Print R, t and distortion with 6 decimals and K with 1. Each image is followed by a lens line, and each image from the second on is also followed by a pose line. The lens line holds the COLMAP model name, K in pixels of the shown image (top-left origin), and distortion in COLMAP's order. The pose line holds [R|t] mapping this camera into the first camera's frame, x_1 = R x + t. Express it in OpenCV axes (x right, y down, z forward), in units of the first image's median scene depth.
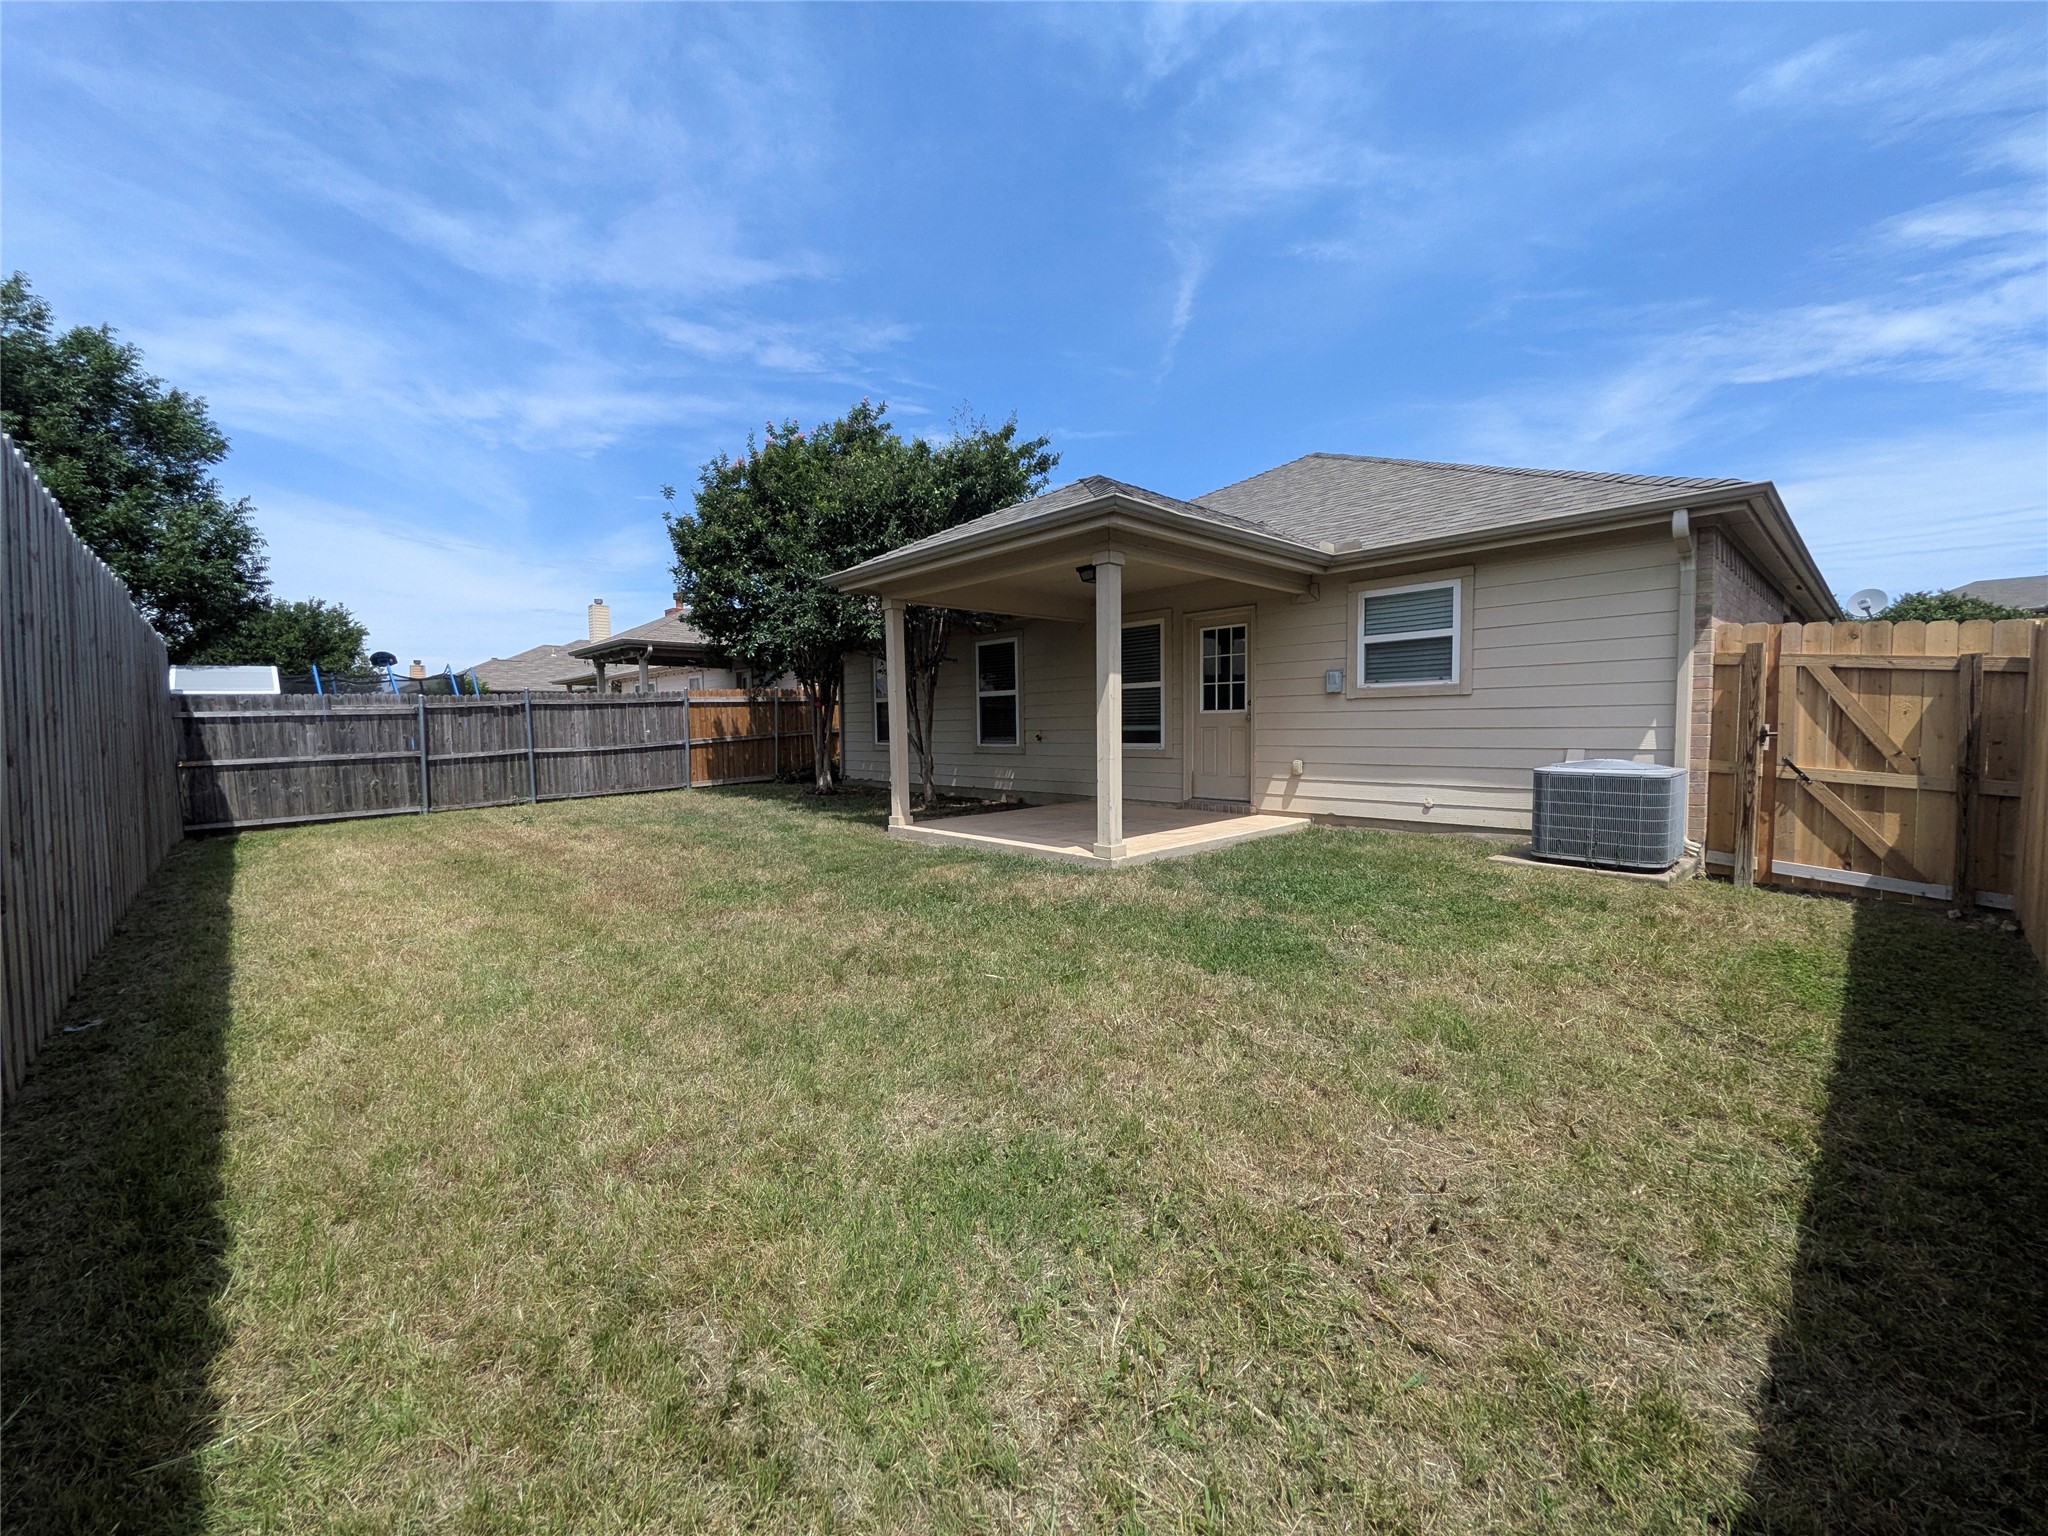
lens RADIAL K [[807.9, 0, 1025.3], [0, 807.9, 769.9], [0, 0, 1]] dist [0.002220, -0.000348]
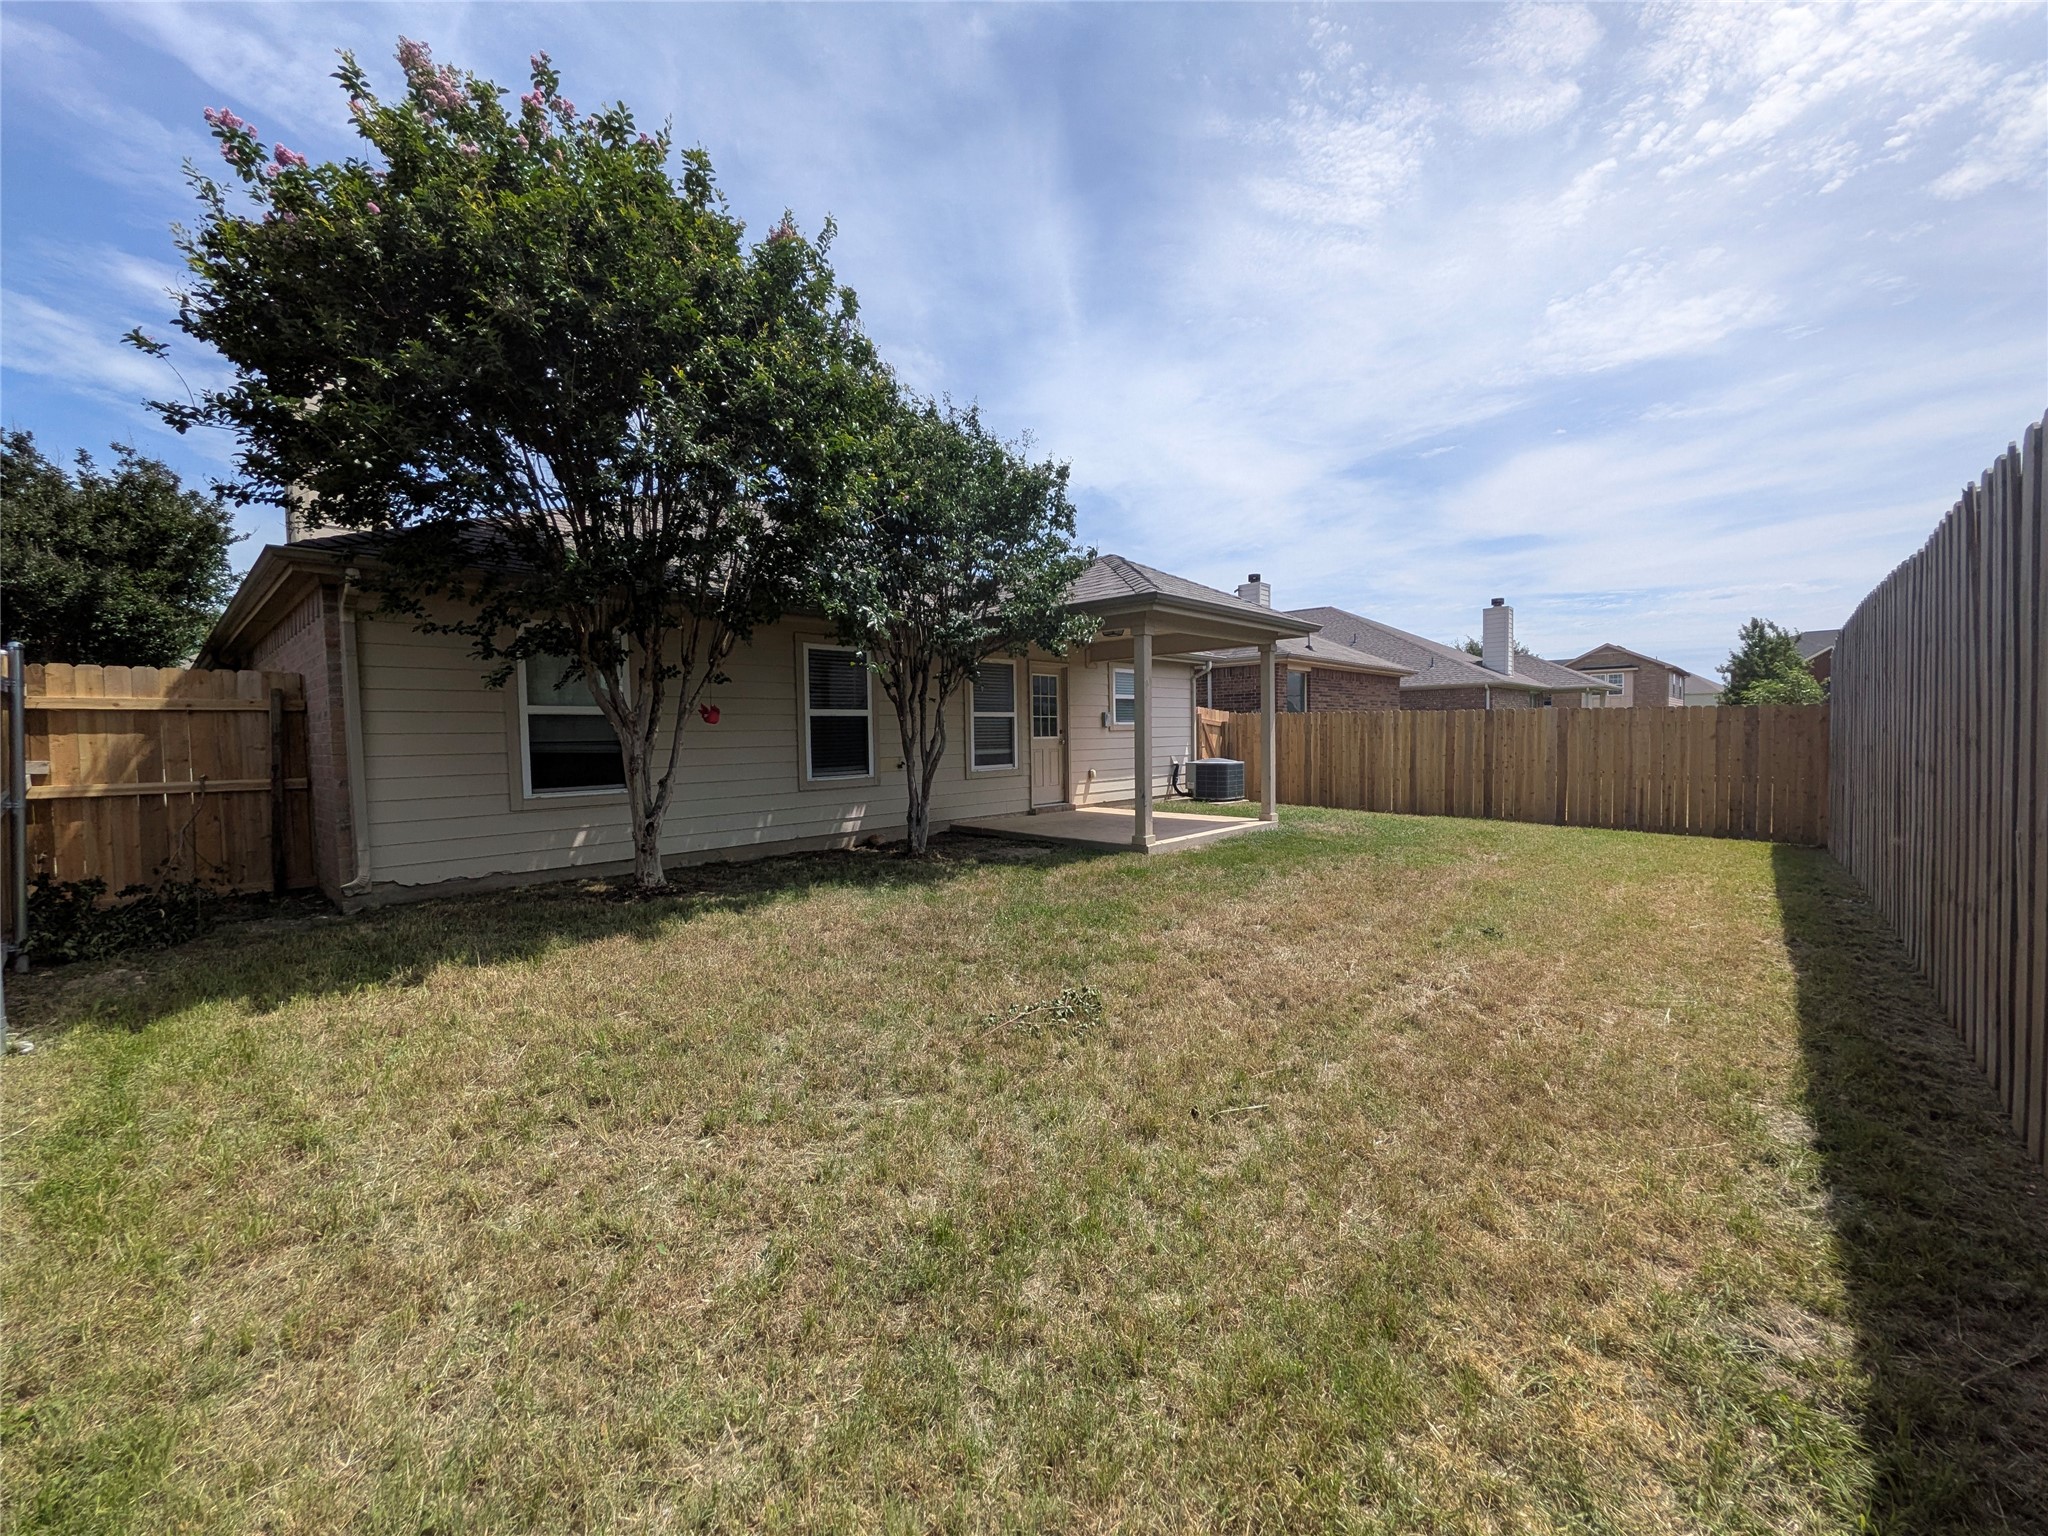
lens RADIAL K [[803.3, 0, 1020.5], [0, 803.3, 766.4], [0, 0, 1]] dist [0.000291, 0.000073]
pose [[-0.068994, -0.025728, 0.997285, -1.343856], [0.073552, 0.996816, 0.030804, -0.085734], [-0.994902, 0.075478, -0.066882, 1.413050]]
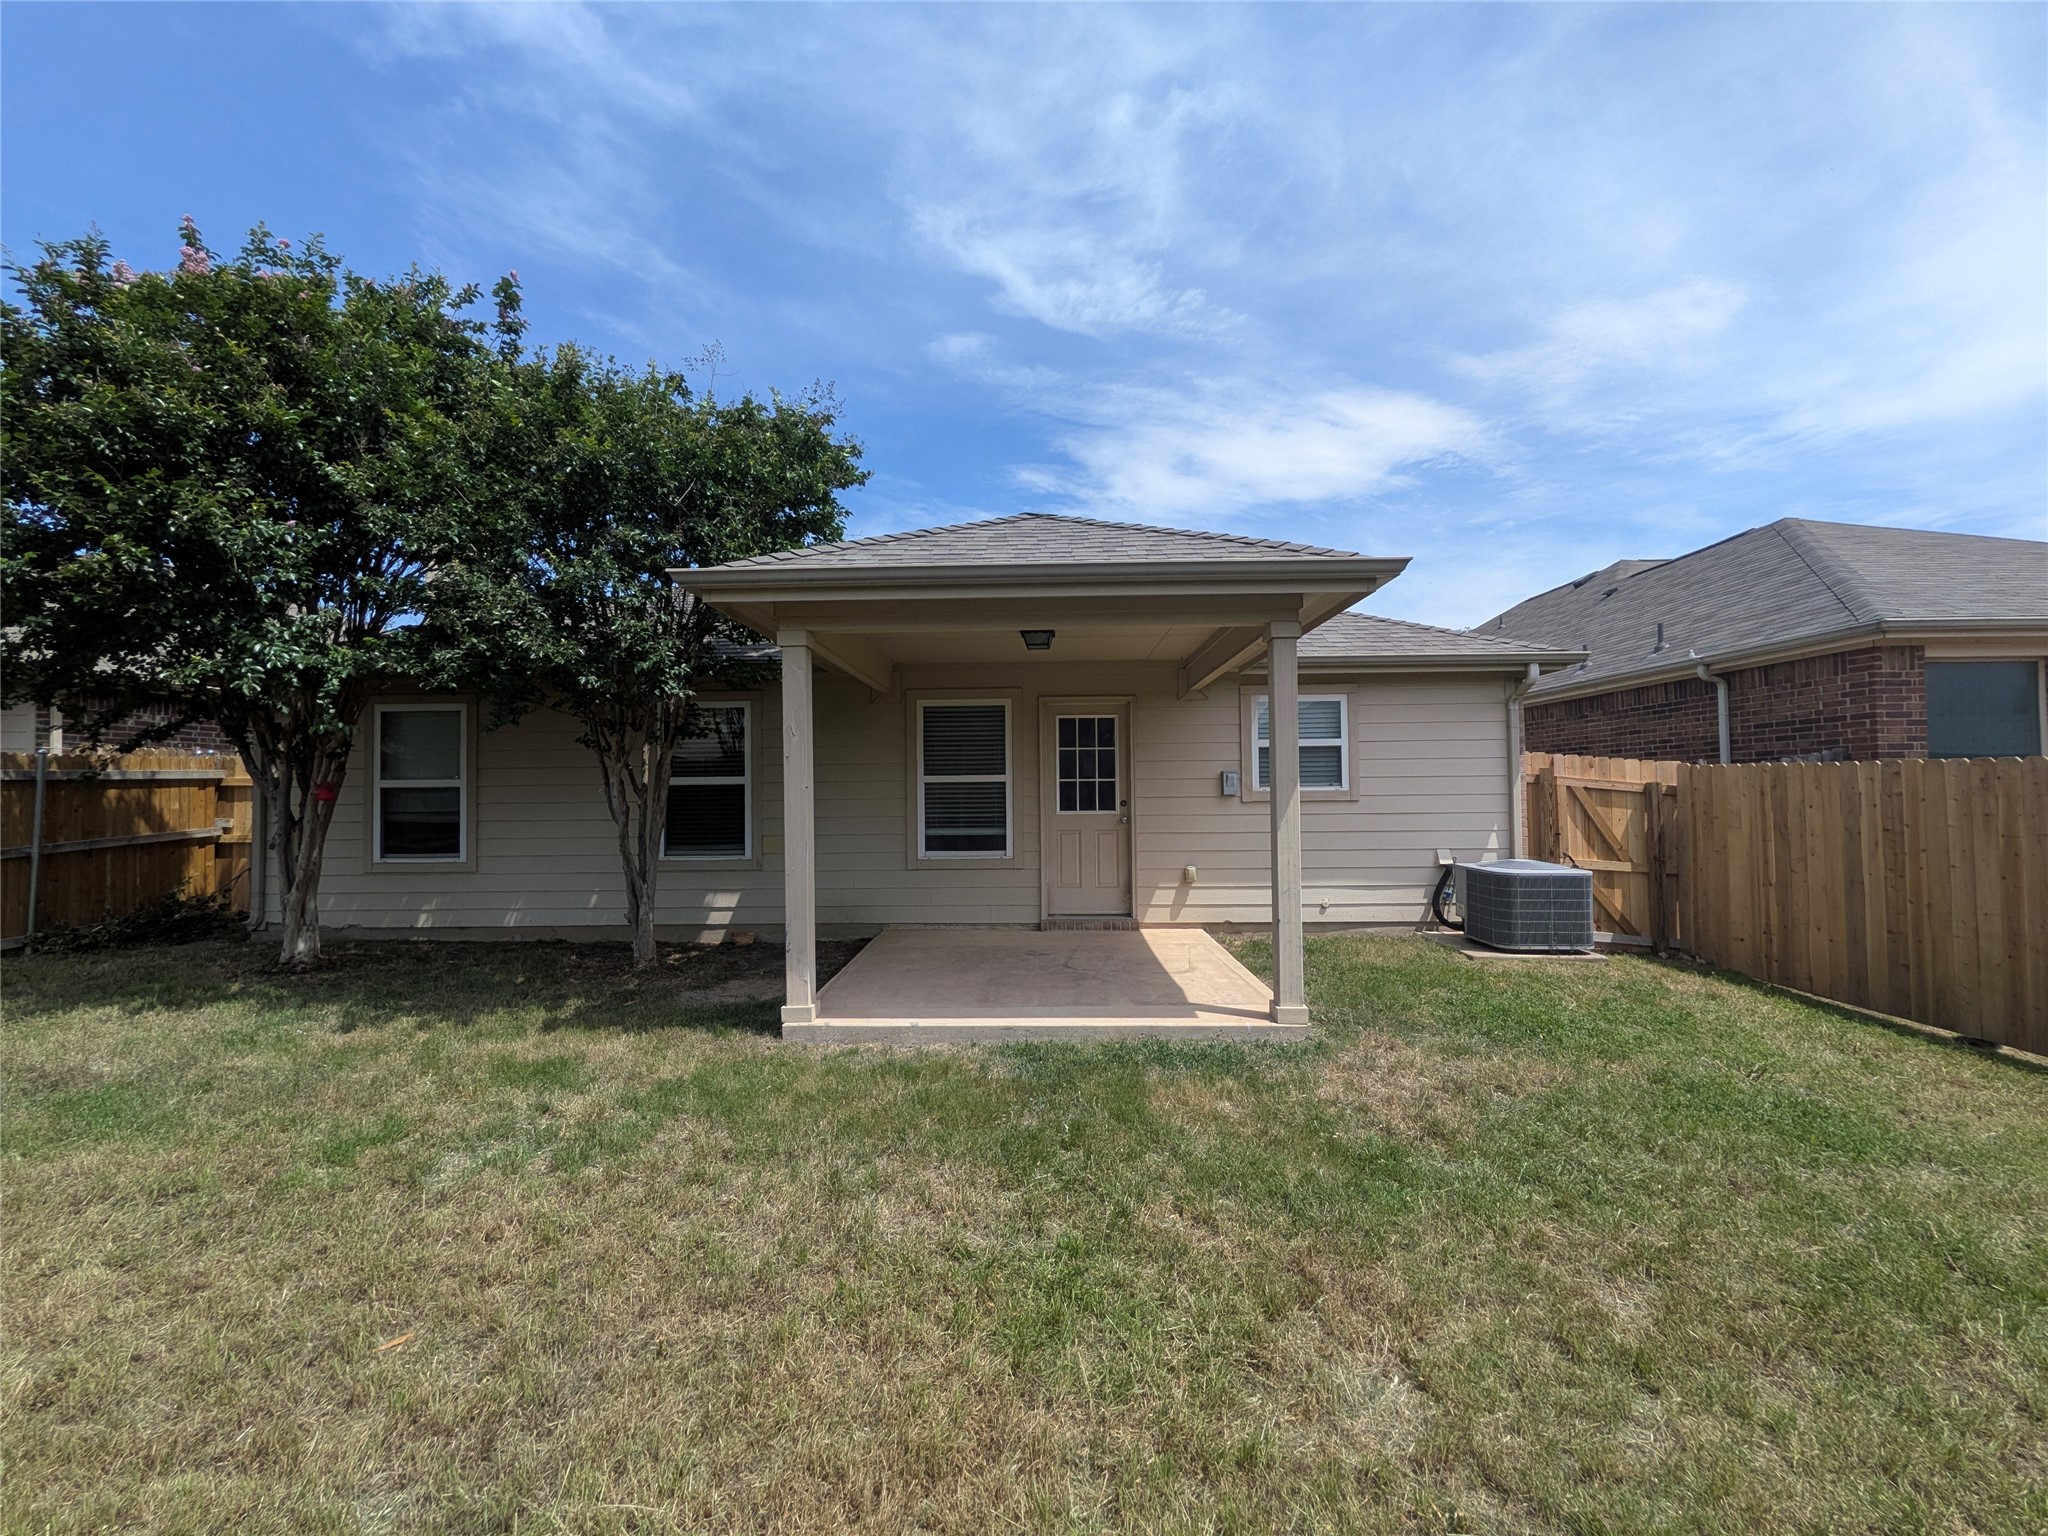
lens RADIAL K [[807.9, 0, 1025.3], [0, 807.9, 769.9], [0, 0, 1]] dist [0.002220, -0.000348]
pose [[0.699825, 0.027821, 0.713772, -0.529669], [0.039321, 0.996226, -0.077384, -0.066177], [-0.713231, 0.082222, 0.696090, 0.546169]]
